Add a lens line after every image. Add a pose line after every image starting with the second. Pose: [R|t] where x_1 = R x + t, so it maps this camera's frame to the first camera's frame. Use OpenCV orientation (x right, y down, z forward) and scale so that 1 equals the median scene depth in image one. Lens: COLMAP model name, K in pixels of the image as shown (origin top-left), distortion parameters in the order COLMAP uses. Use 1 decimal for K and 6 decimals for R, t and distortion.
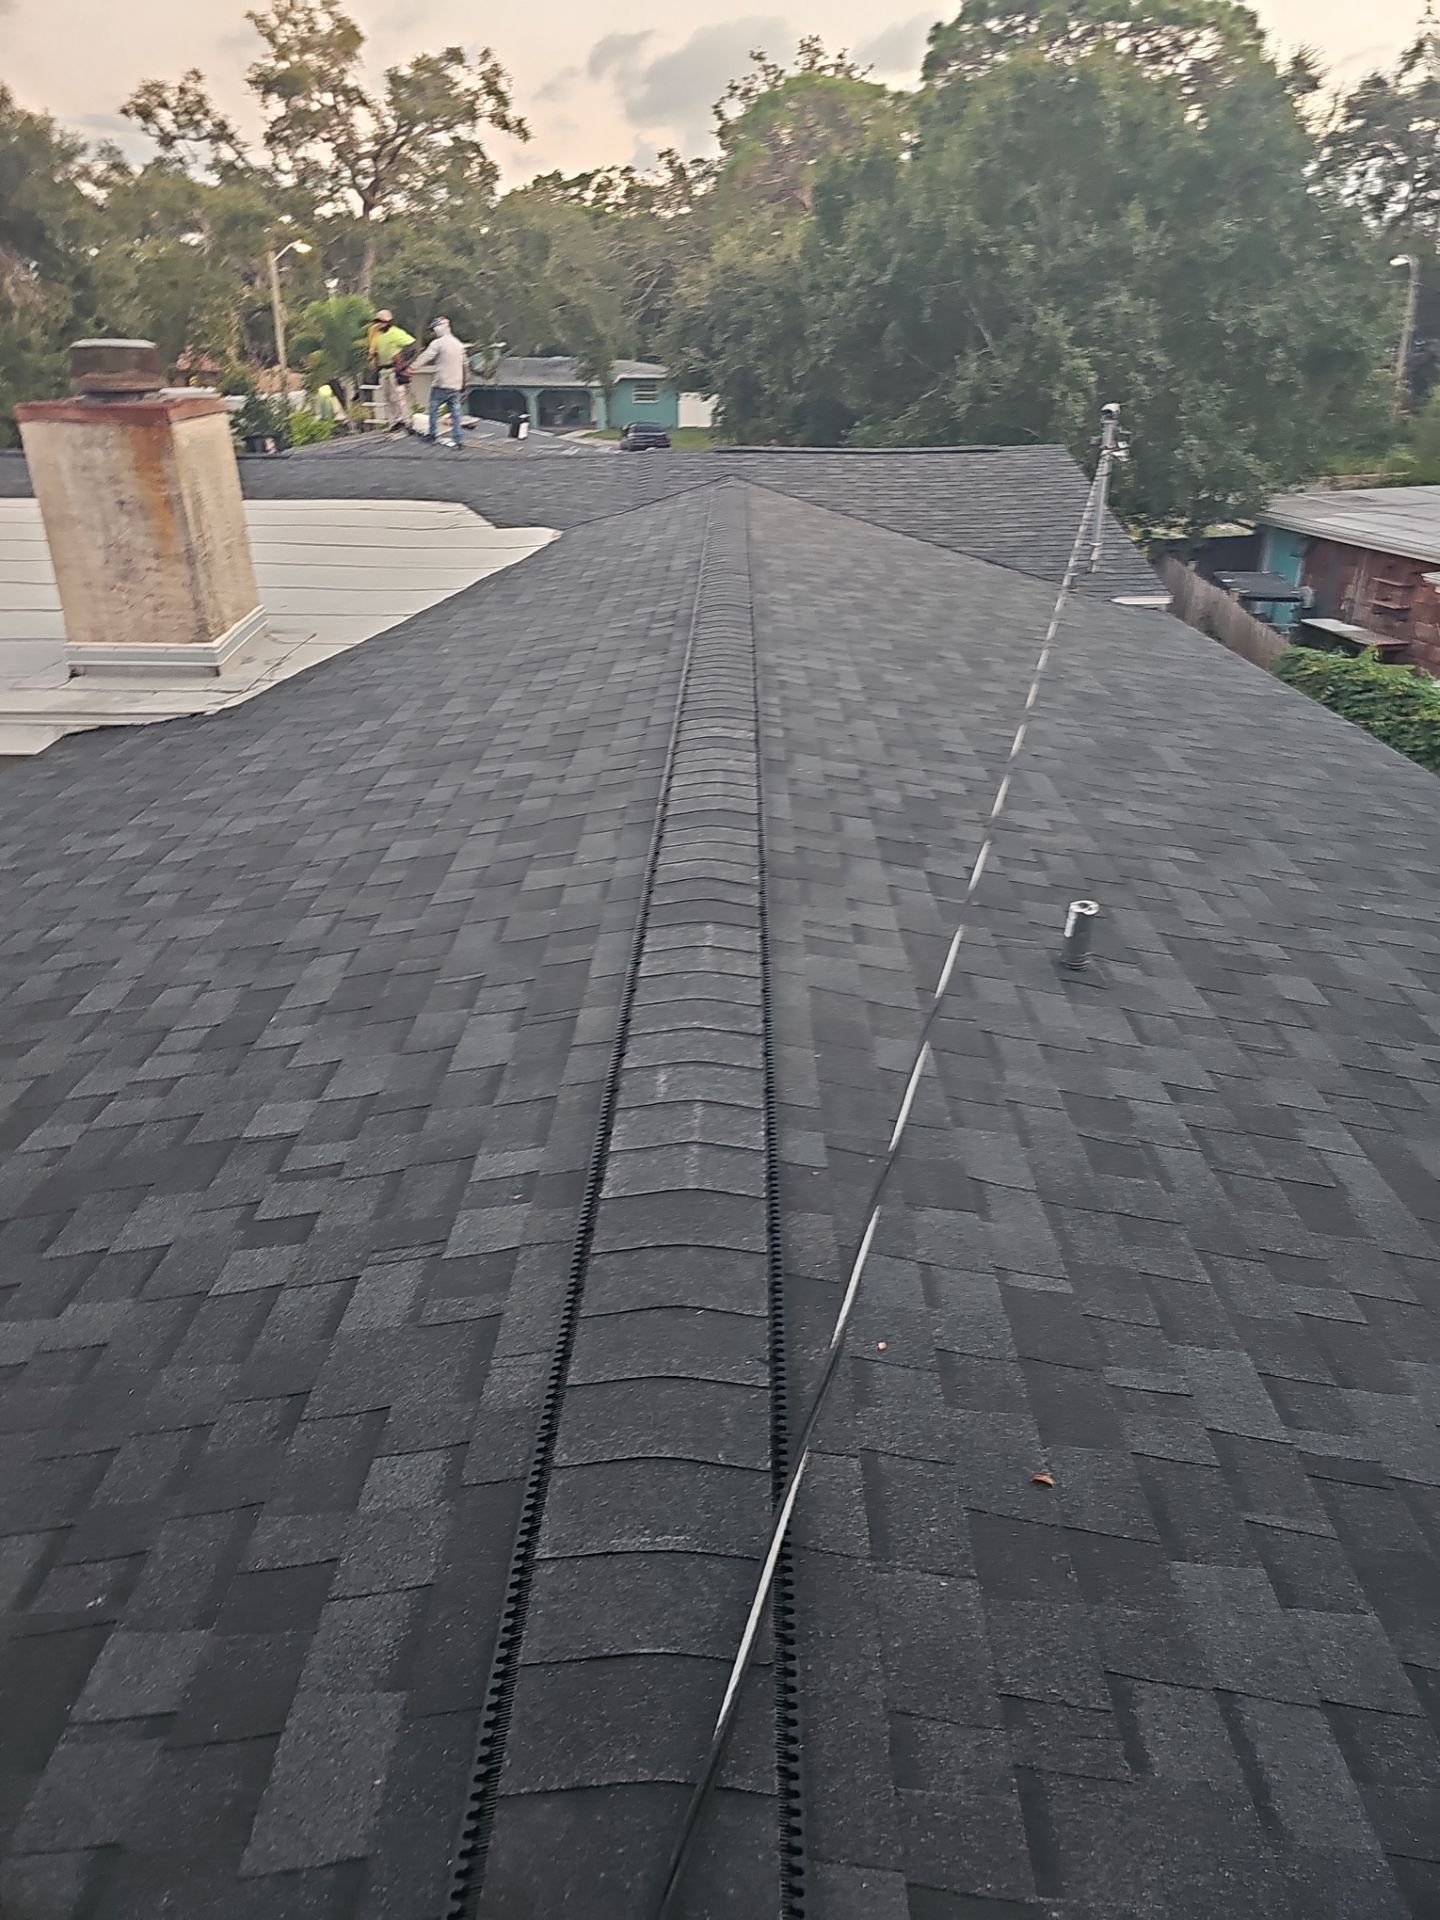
lens RADIAL K [[1269.7, 0, 724.2], [0, 1269.7, 944.9], [0, 0, 1]] dist [0.045812, -0.025612]
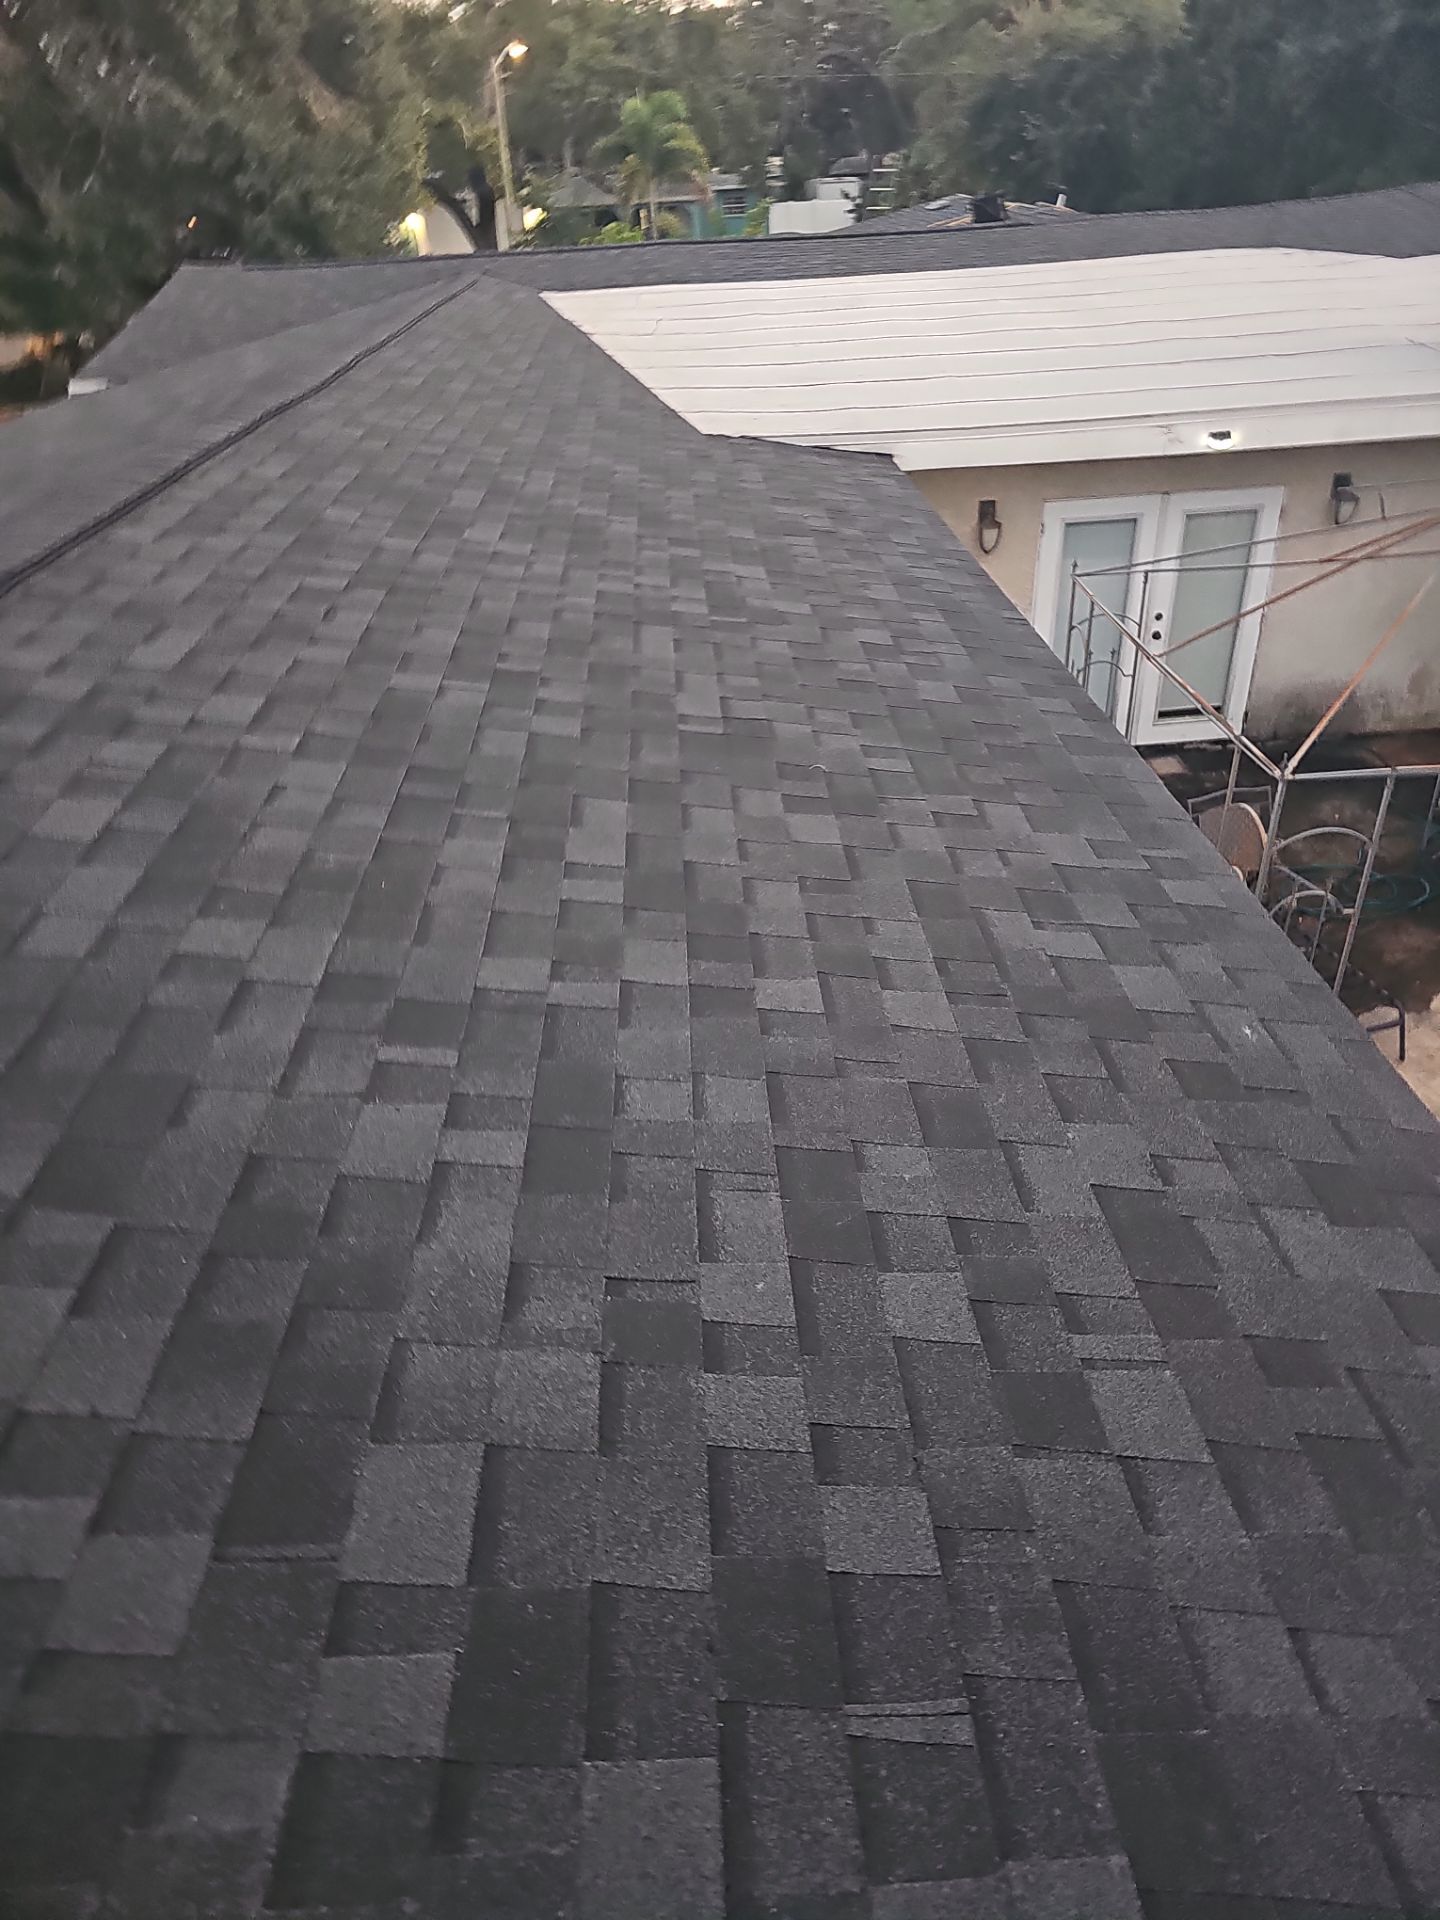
lens RADIAL K [[1269.7, 0, 726.8], [0, 1269.7, 946.6], [0, 0, 1]] dist [0.045812, -0.025612]
pose [[0.996304, -0.080330, 0.030429, -0.326390], [0.076546, 0.990994, 0.109867, 0.028973], [-0.038981, -0.107131, 0.993480, -0.033439]]
